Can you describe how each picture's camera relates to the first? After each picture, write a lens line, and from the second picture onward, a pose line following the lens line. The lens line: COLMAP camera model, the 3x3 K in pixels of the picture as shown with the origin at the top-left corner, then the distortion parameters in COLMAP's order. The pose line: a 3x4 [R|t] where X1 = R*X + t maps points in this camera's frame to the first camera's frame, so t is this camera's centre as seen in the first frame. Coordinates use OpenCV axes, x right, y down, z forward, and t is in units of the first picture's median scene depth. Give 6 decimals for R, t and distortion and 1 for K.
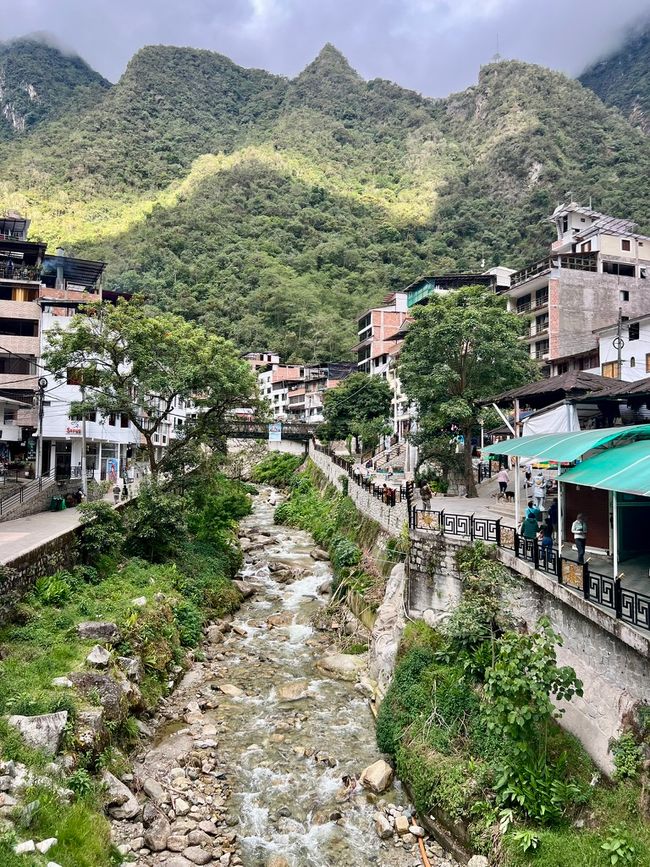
lens RADIAL K [[660.4, 0, 325.0], [0, 660.4, 434.7], [0, 0, 1]] dist [0.046177, -0.046952]
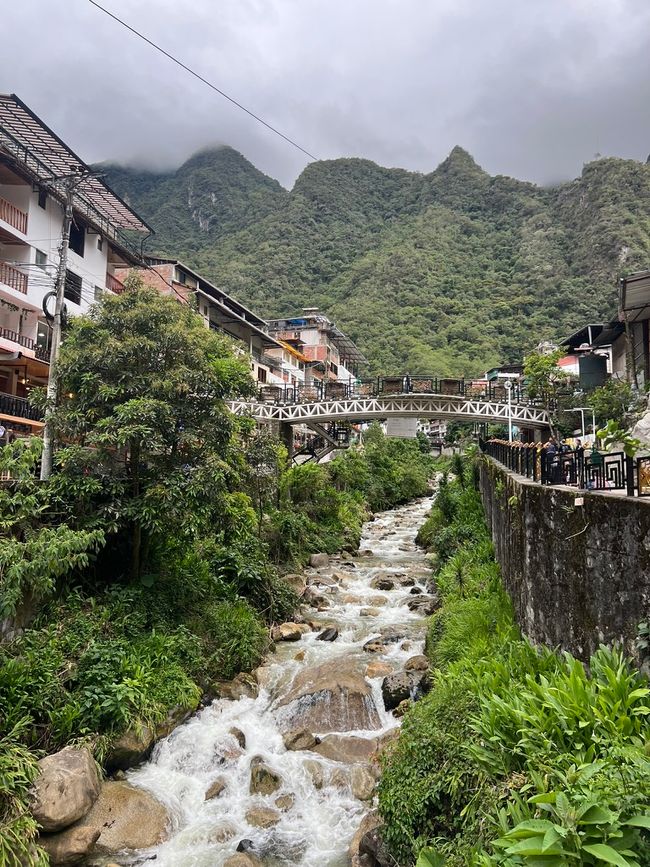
lens RADIAL K [[660.4, 0, 325.1], [0, 660.4, 432.9], [0, 0, 1]] dist [0.046177, -0.046952]
pose [[0.978599, -0.020180, -0.204785, 0.011371], [0.004595, 0.997075, -0.076296, 0.031328], [0.205726, 0.073723, 0.975829, -0.274853]]
